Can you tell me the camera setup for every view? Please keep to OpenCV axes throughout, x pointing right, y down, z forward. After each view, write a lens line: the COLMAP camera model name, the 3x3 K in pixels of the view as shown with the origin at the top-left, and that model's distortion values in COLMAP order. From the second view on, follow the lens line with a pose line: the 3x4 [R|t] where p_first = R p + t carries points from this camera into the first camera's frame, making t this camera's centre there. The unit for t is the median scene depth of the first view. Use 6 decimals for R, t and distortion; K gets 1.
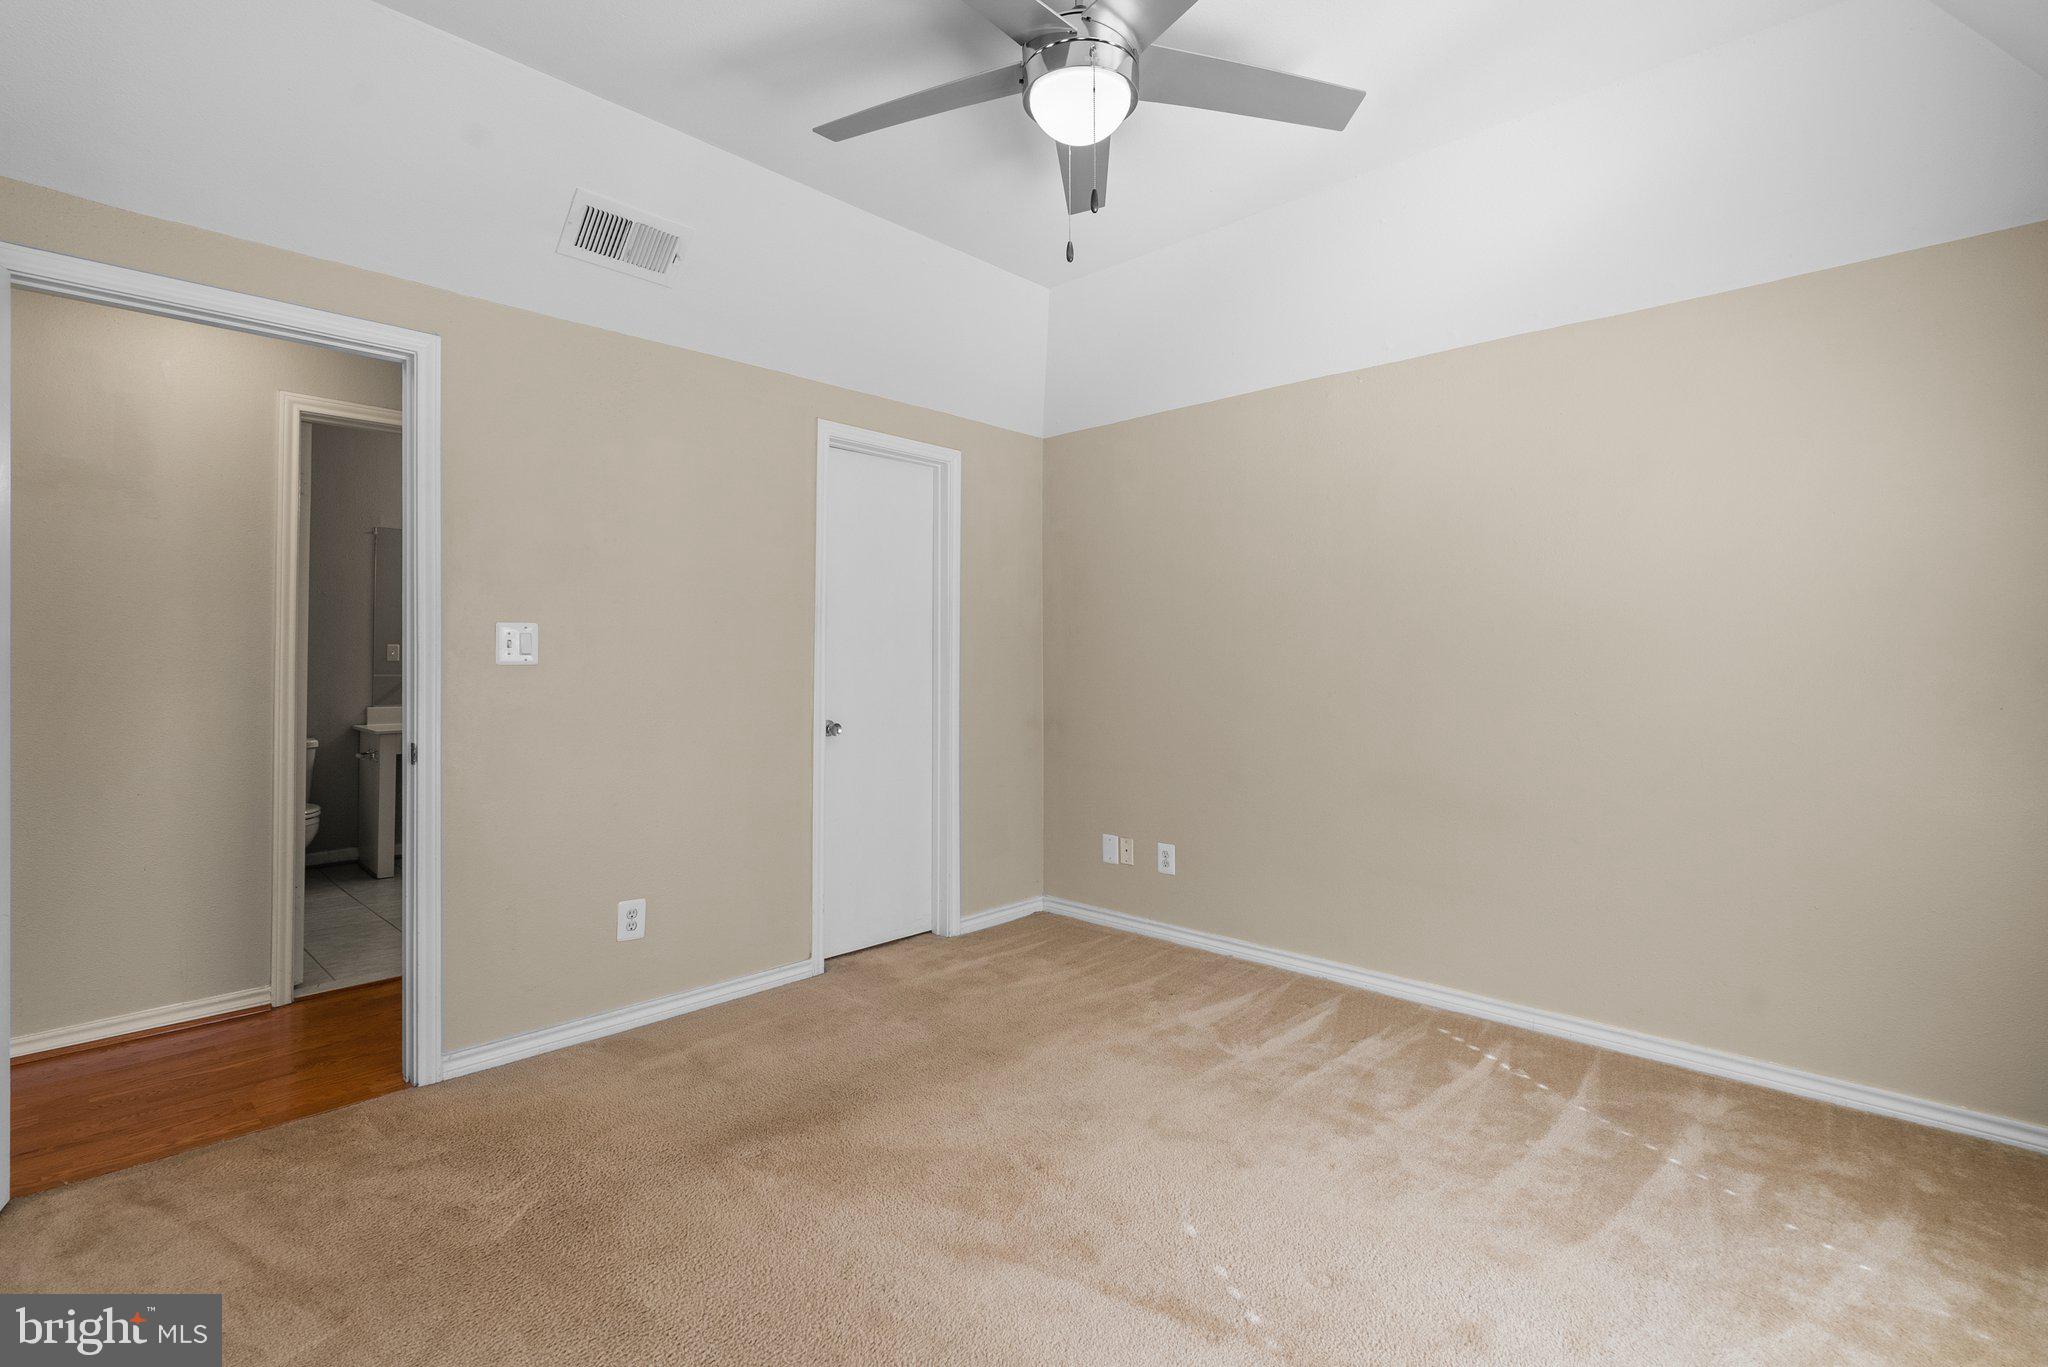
lens RADIAL K [[947.3, 0, 1011.9], [0, 947.3, 666.2], [0, 0, 1]] dist [-0.000943, 0.001433]
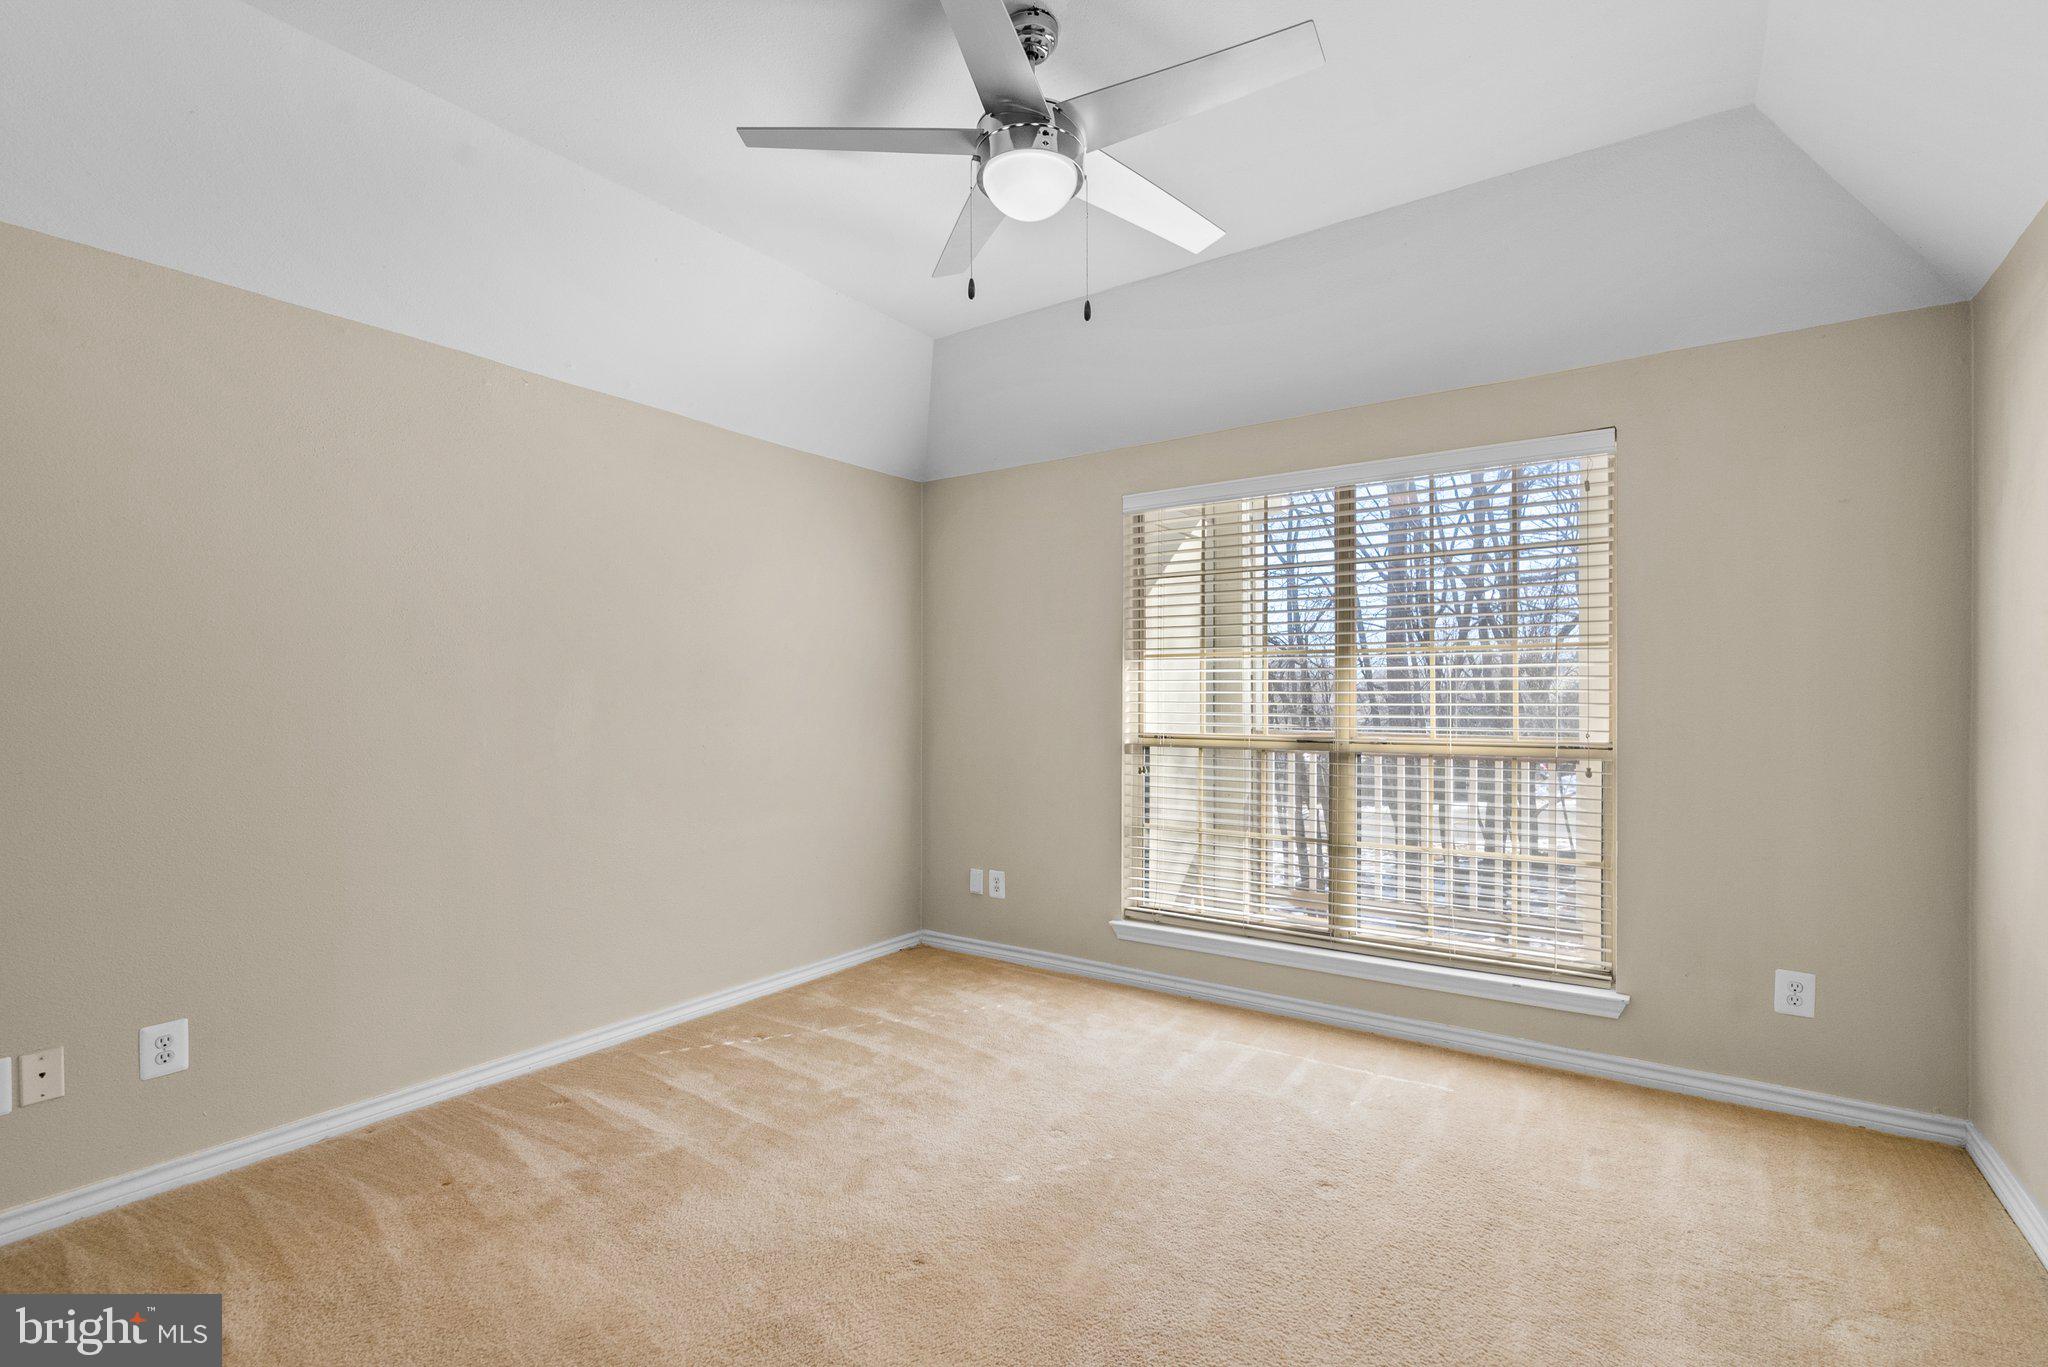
lens RADIAL K [[947.3, 0, 1026.1], [0, 947.3, 690.1], [0, 0, 1]] dist [-0.000943, 0.001433]
pose [[-0.172117, 0.007762, 0.985046, -0.767195], [0.000202, 0.999969, -0.007845, -0.016560], [-0.985076, -0.001151, -0.172114, 0.896222]]
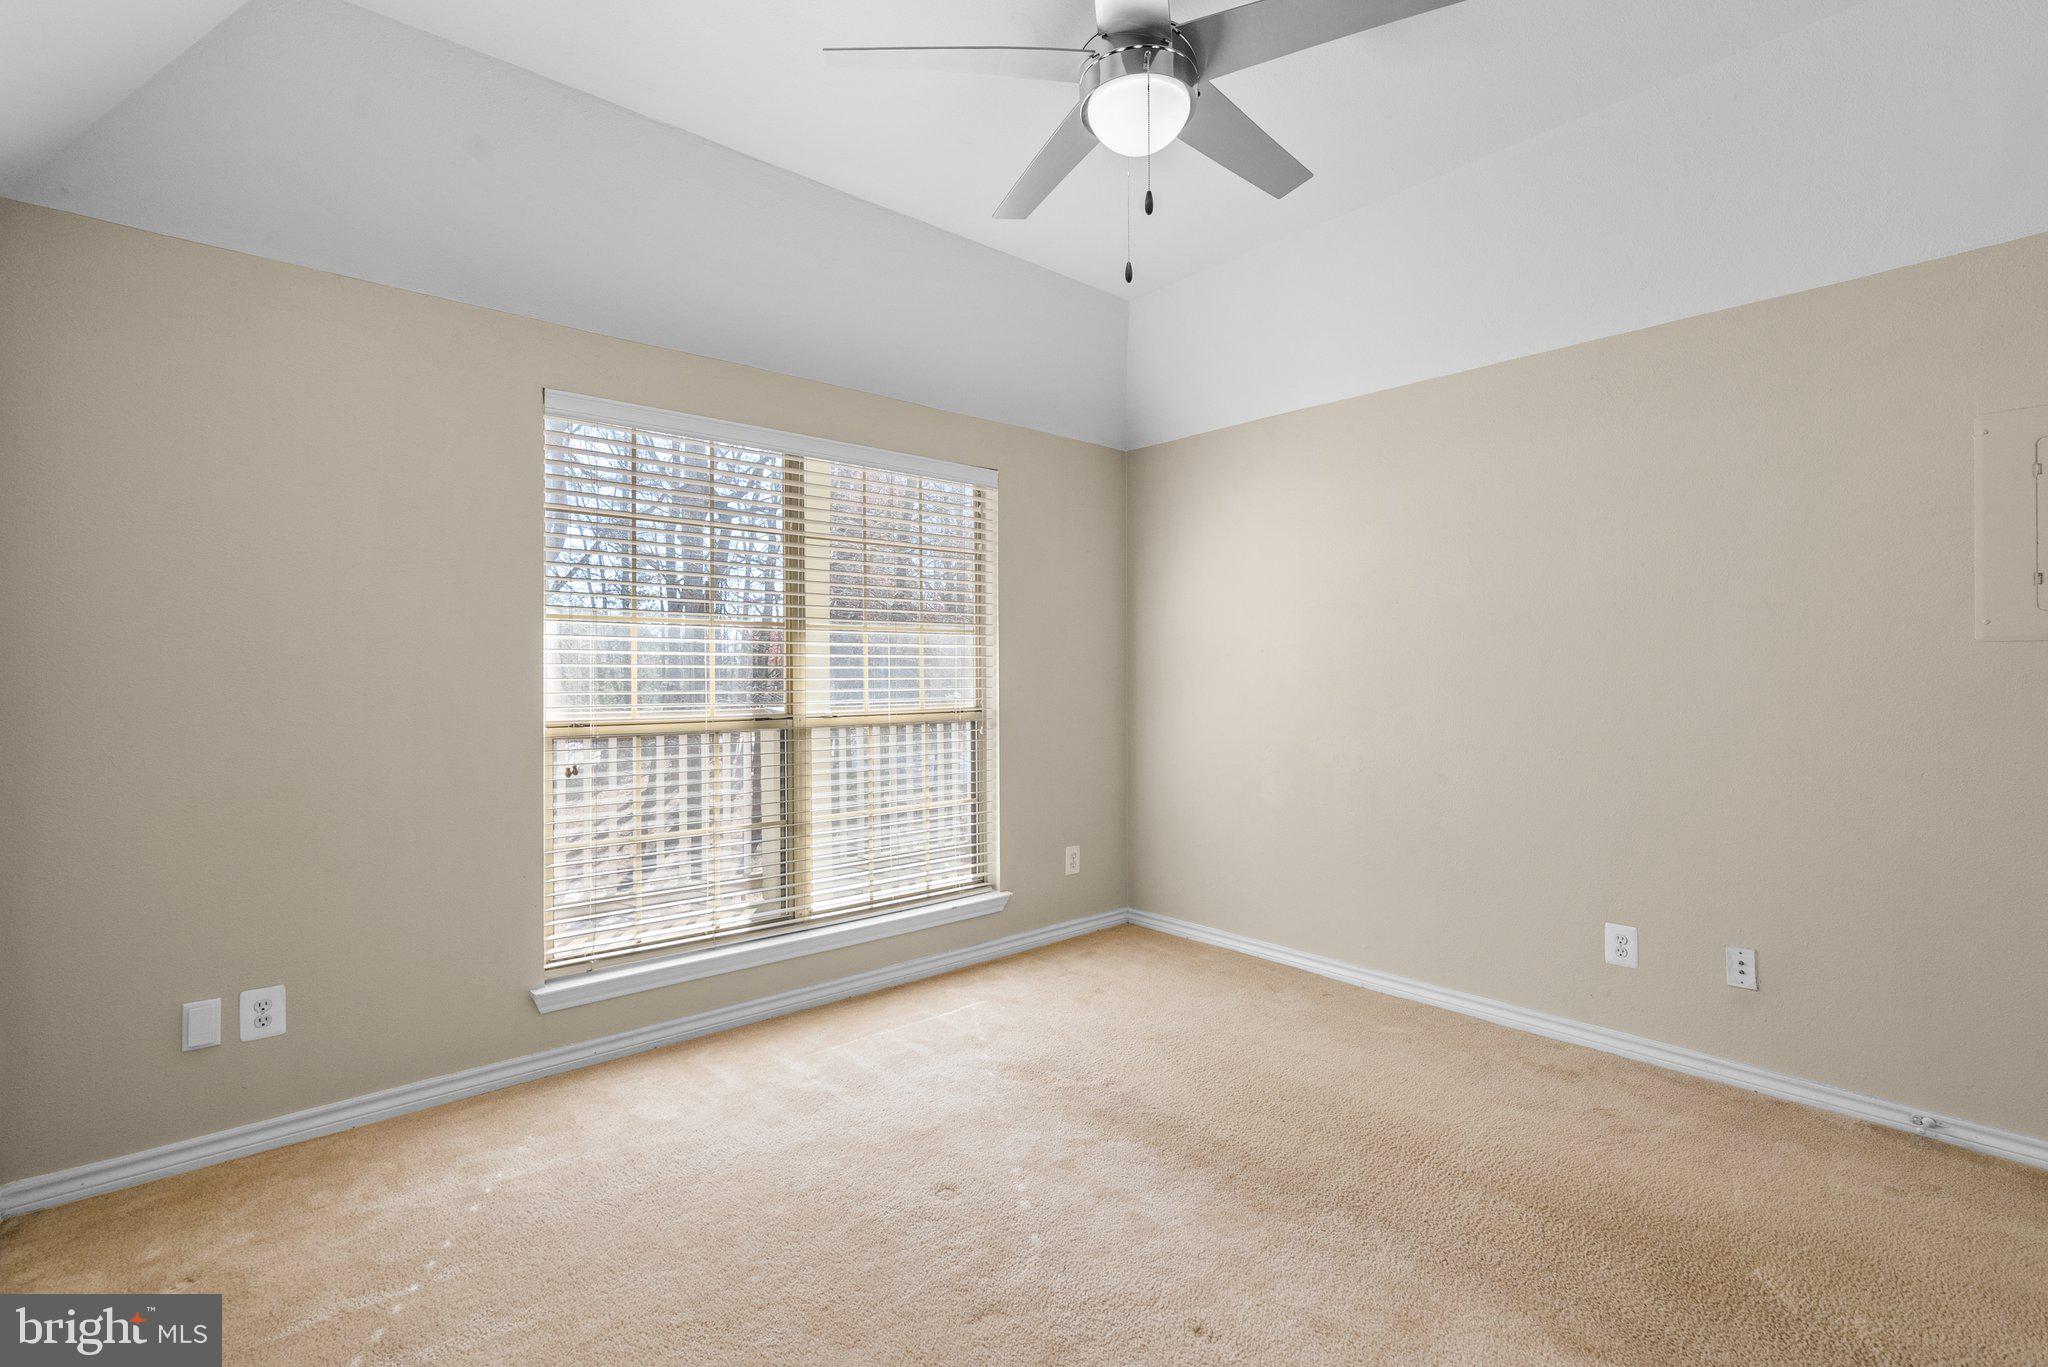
lens RADIAL K [[947.3, 0, 1034.5], [0, 947.3, 674.6], [0, 0, 1]] dist [-0.000943, 0.001433]
pose [[-0.998489, 0.002669, 0.054889, 0.101613], [0.002529, 0.999993, -0.002628, -0.008378], [-0.054895, -0.002485, -0.998489, 1.531105]]
